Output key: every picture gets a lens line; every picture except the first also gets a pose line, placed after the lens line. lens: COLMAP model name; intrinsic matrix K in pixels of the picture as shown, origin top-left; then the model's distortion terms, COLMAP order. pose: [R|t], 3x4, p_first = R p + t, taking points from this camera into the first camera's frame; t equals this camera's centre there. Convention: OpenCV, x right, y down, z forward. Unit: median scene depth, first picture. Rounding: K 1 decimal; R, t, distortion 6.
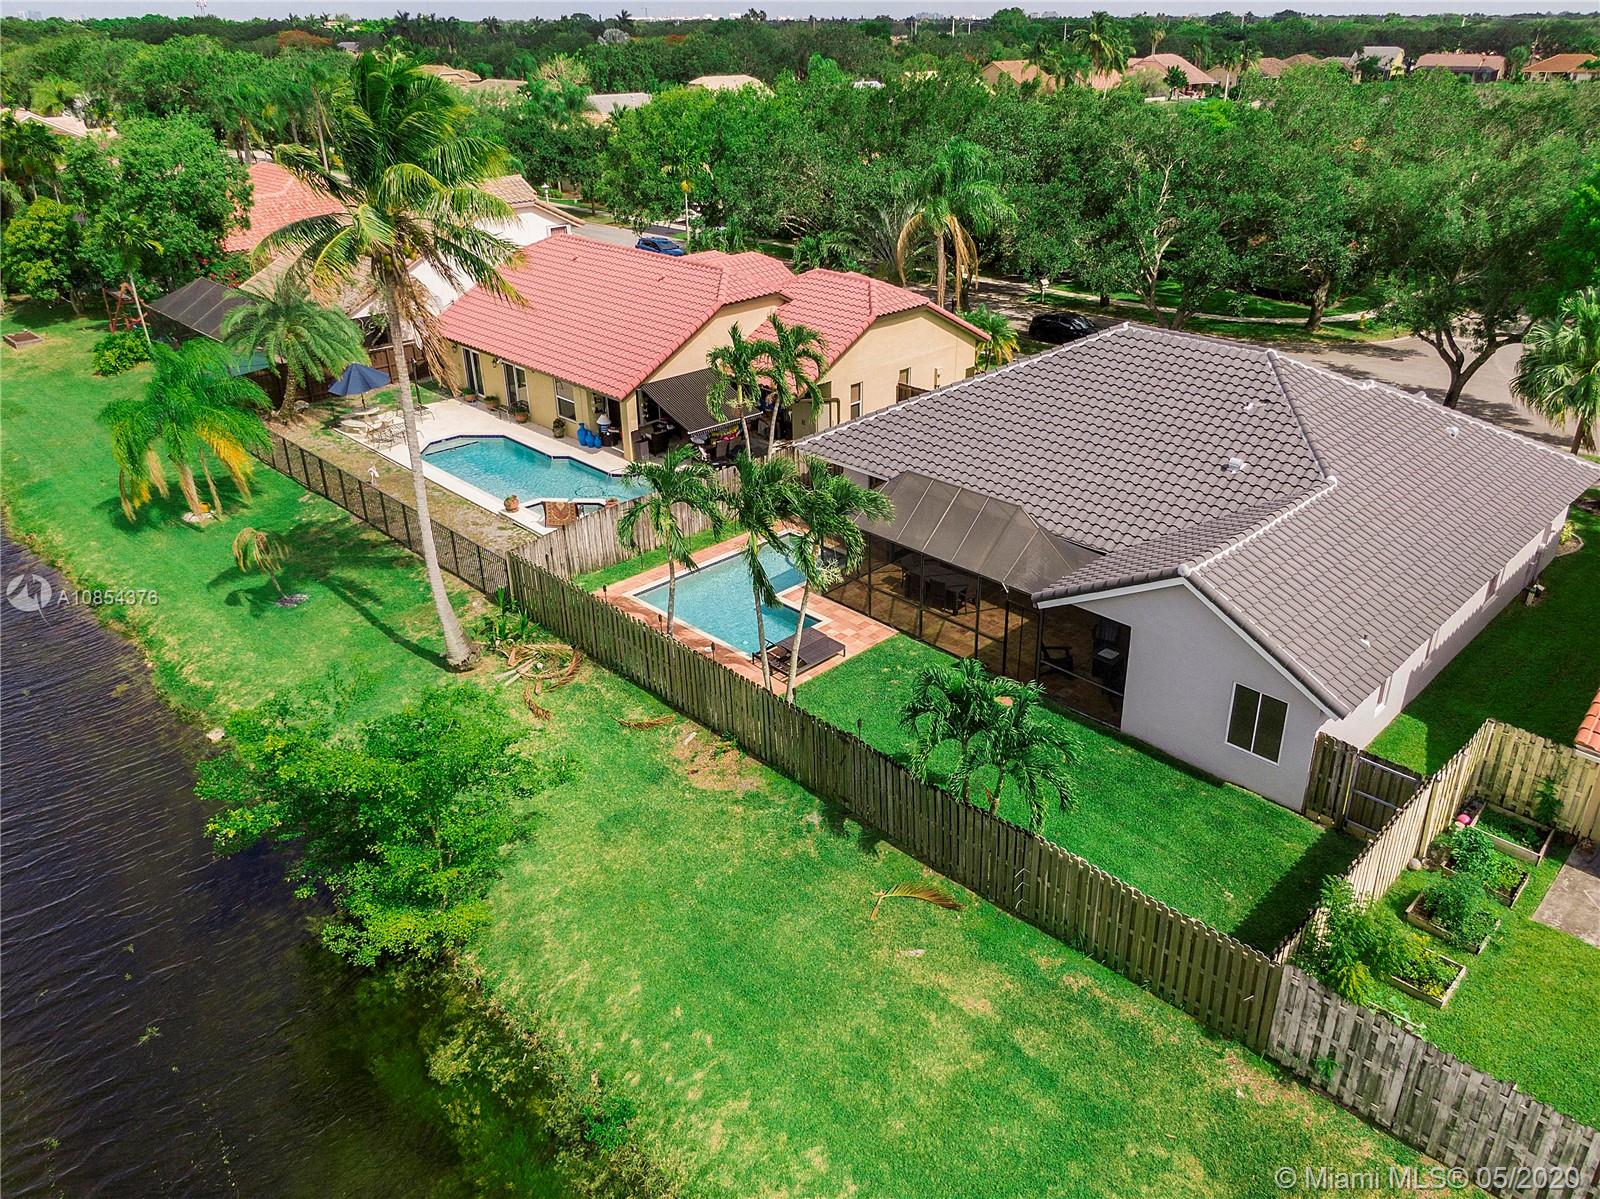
lens RADIAL K [[1199.8, 0, 799.6], [0, 1199.8, 567.1], [0, 0, 1]] dist [0.040974, -0.059611]
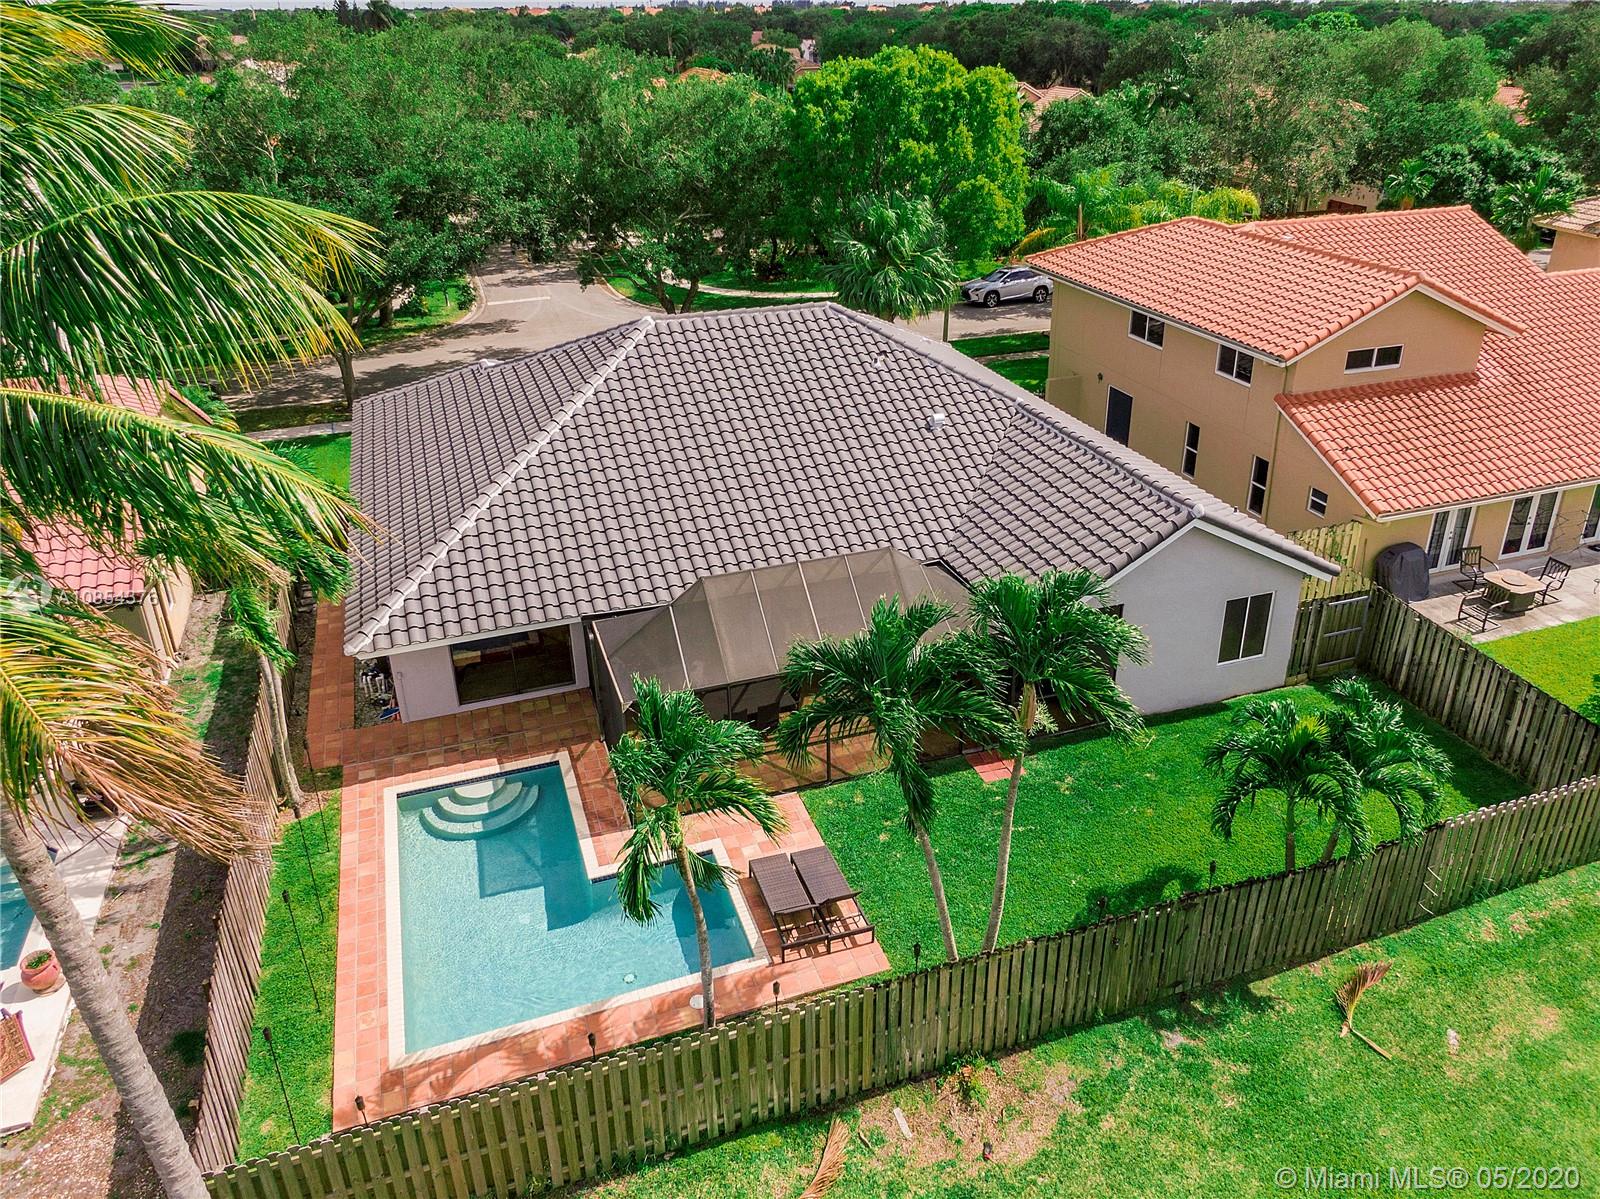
lens RADIAL K [[1199.8, 0, 799.6], [0, 1199.8, 567.1], [0, 0, 1]] dist [0.040974, -0.059611]
pose [[0.413653, -0.378840, 0.827872, -0.565241], [0.382544, 0.897474, 0.219549, -0.272362], [-0.826167, 0.225880, 0.516165, 0.789148]]
